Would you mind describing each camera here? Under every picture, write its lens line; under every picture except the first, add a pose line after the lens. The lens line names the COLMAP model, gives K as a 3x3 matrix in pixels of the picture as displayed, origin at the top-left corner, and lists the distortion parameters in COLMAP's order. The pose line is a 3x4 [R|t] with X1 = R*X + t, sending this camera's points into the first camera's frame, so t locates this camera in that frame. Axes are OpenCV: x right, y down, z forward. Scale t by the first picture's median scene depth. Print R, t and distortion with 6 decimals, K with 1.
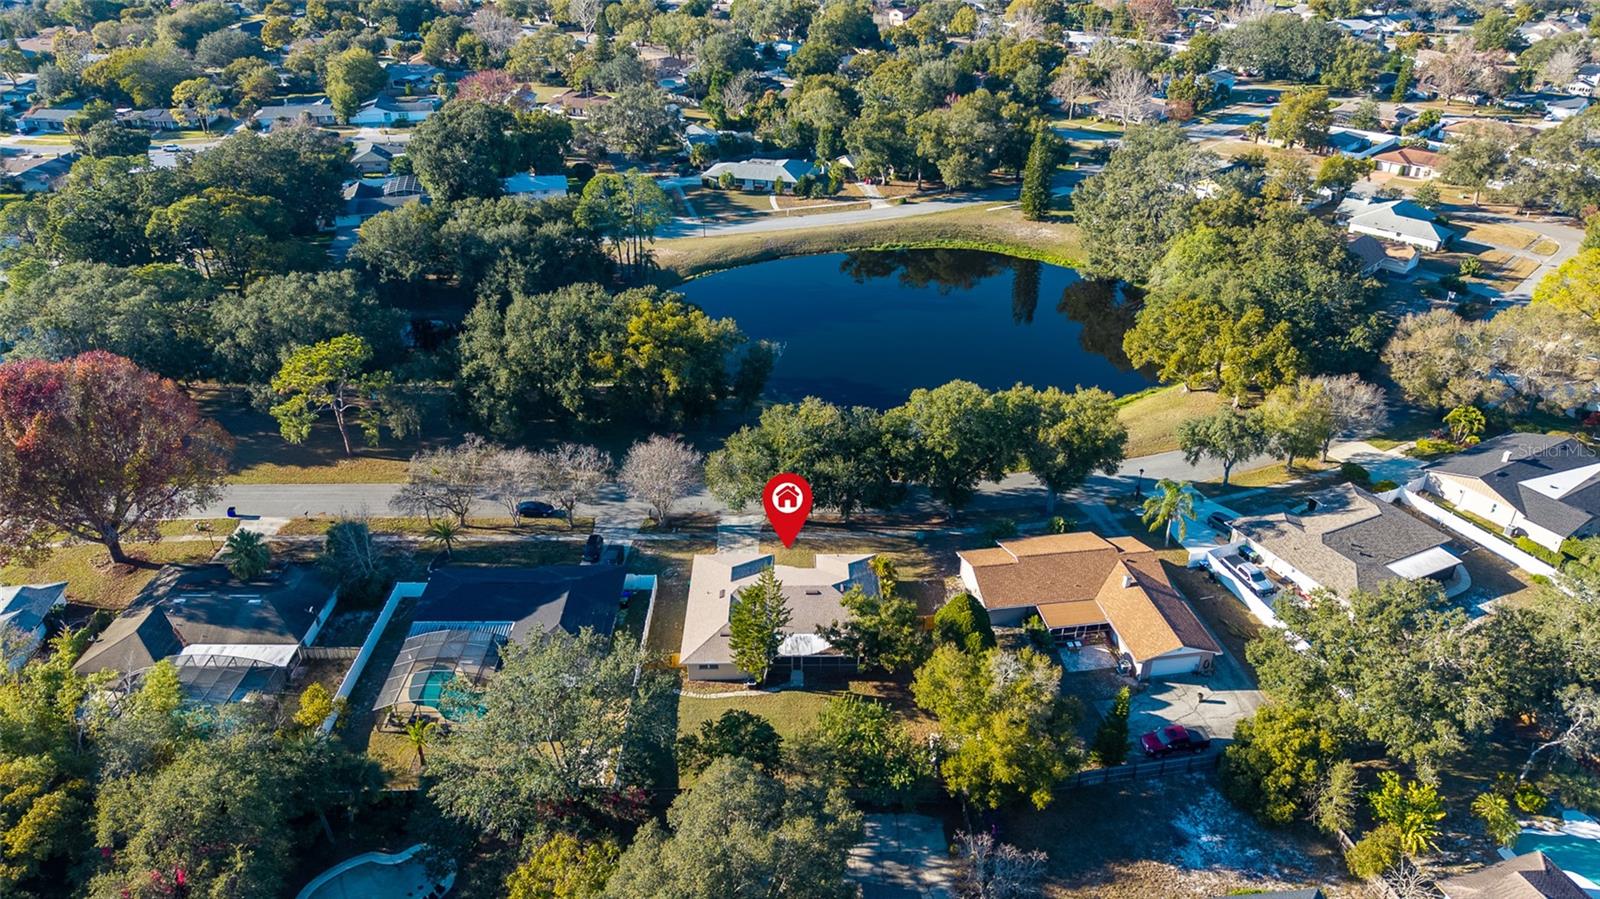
lens RADIAL K [[1084.1, 0, 805.1], [0, 1084.1, 456.9], [0, 0, 1]] dist [0.019909, -0.018869]
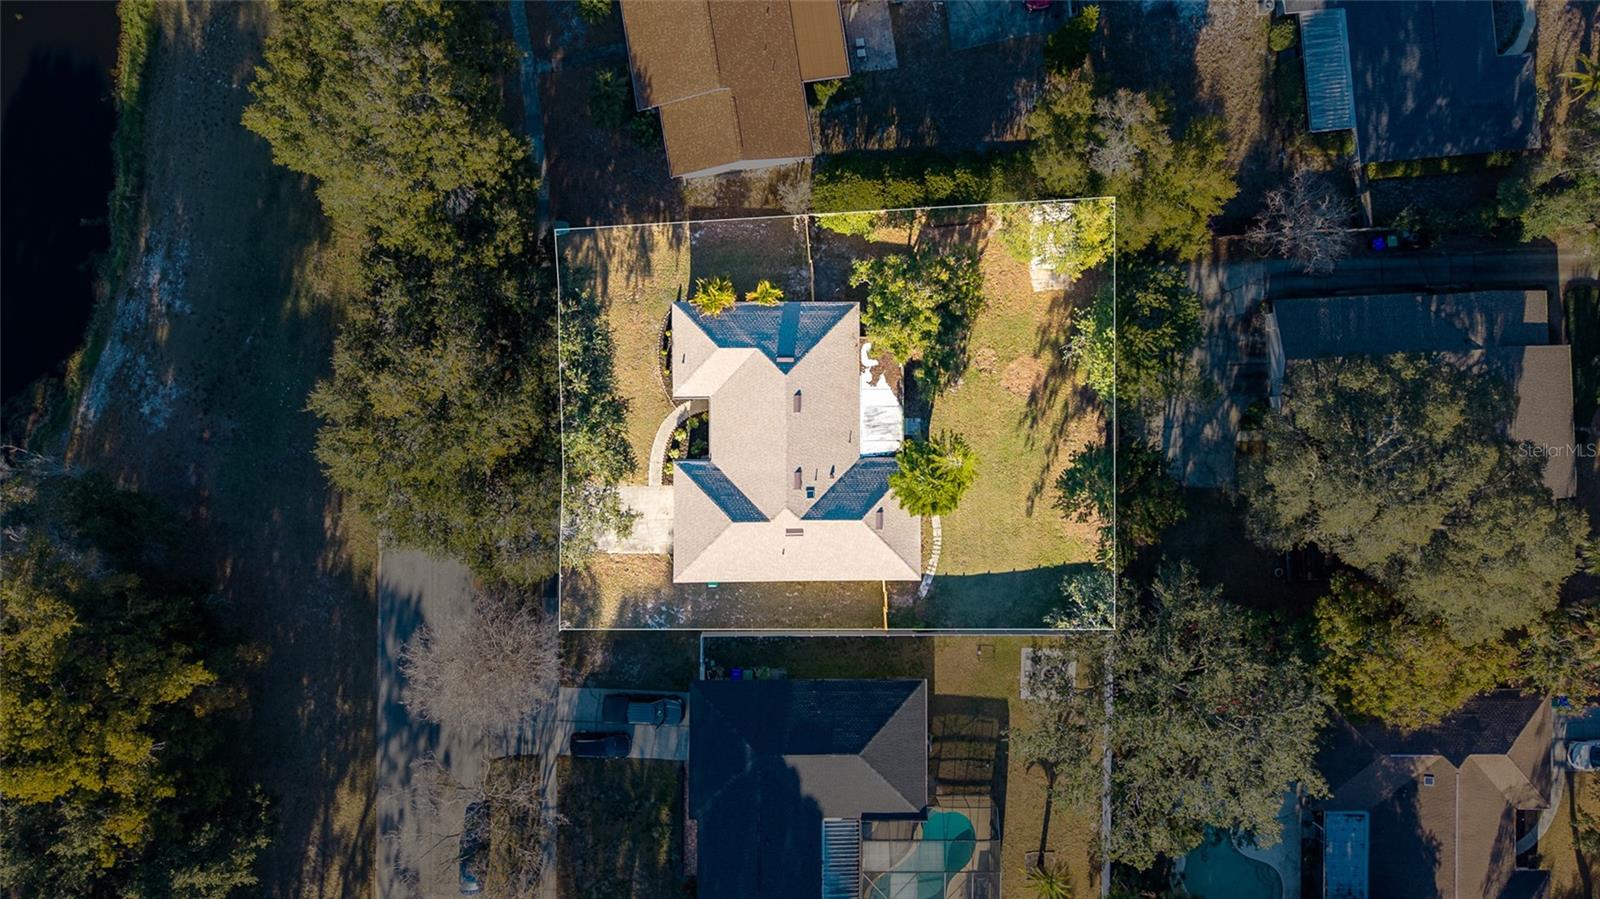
lens RADIAL K [[1084.1, 0, 800.0], [0, 1084.1, 453.0], [0, 0, 1]] dist [0.019909, -0.018869]
pose [[0.008493, -0.999959, -0.003001, -0.022893], [0.455520, 0.001197, 0.890225, -0.488572], [-0.890185, -0.008928, 0.455512, 0.688602]]
